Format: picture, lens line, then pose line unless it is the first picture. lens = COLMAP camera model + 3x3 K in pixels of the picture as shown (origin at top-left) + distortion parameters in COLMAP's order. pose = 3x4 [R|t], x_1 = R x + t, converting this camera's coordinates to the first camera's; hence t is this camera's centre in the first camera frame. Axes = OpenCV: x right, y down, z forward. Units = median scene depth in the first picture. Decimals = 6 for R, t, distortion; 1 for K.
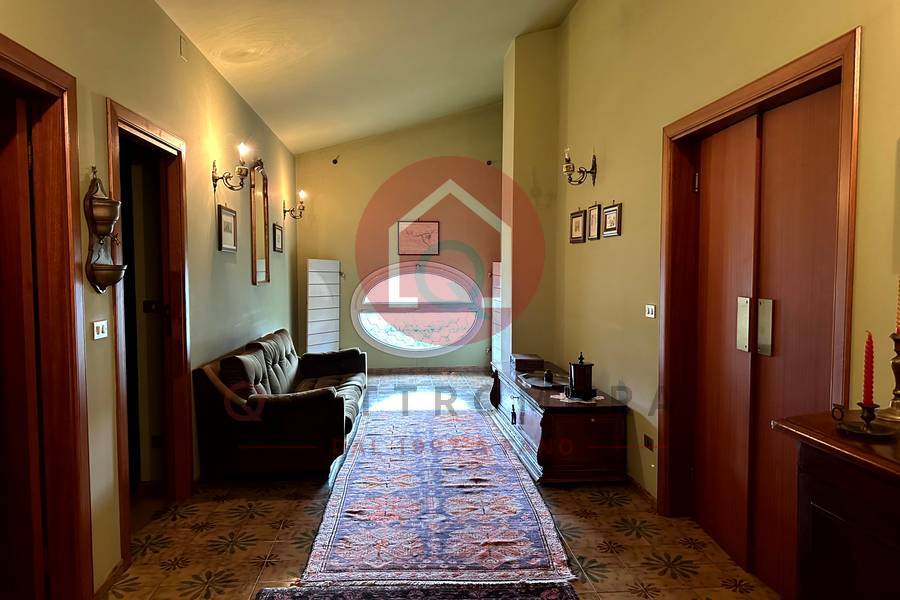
lens RADIAL K [[622.8, 0, 450.0], [0, 622.8, 300.0], [0, 0, 1]] dist [0.093803, -0.124910]
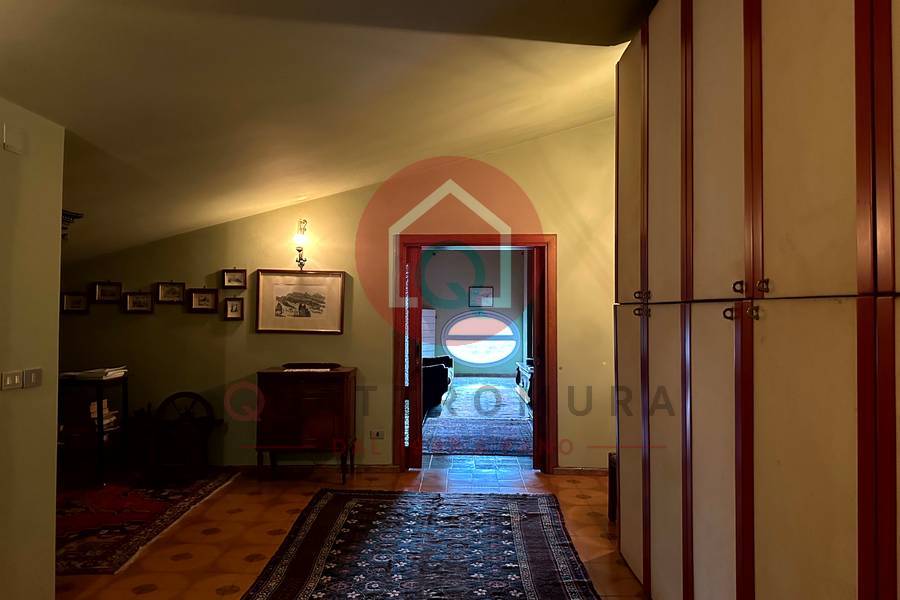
lens RADIAL K [[622.8, 0, 450.0], [0, 622.8, 300.0], [0, 0, 1]] dist [0.093803, -0.124910]
pose [[0.993607, -0.006090, -0.112726, 0.069152], [-0.001198, 0.997919, -0.064475, 0.027999], [0.112884, 0.064198, 0.991532, -0.854670]]
